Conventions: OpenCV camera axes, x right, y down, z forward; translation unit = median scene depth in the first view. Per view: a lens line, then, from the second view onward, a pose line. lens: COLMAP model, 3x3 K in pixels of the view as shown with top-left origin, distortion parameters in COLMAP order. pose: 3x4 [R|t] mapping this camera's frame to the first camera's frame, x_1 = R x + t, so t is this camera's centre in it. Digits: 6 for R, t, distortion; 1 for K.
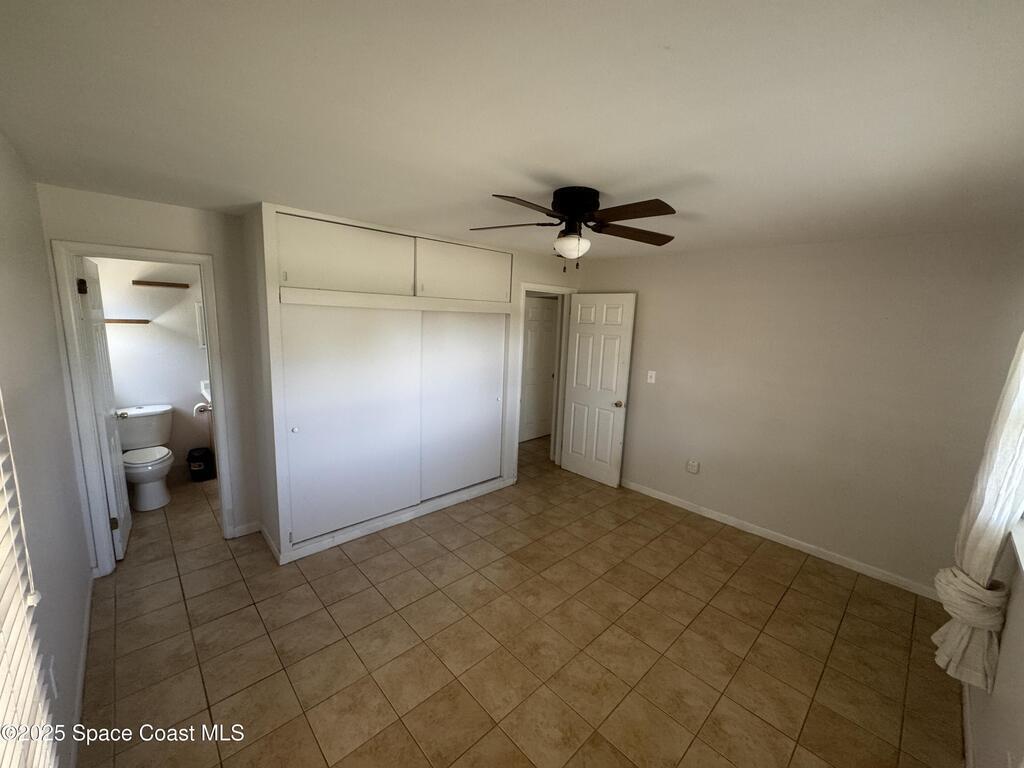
lens RADIAL K [[409.8, 0, 513.1], [0, 409.8, 387.6], [0, 0, 1]] dist [-0.003431, 0.000565]
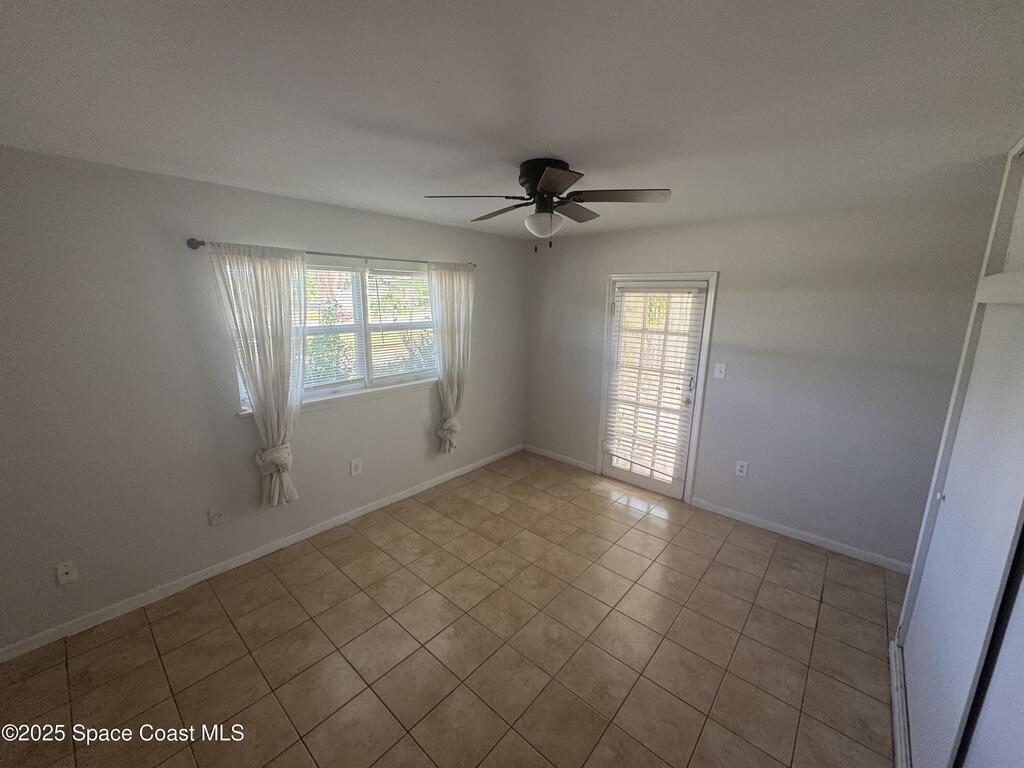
lens RADIAL K [[409.8, 0, 512.3], [0, 409.8, 380.8], [0, 0, 1]] dist [-0.003431, 0.000565]
pose [[-0.993973, -0.033465, -0.104395, 0.304918], [-0.069032, 0.930825, 0.358887, -0.352793], [0.085163, 0.363930, -0.927525, 2.038754]]
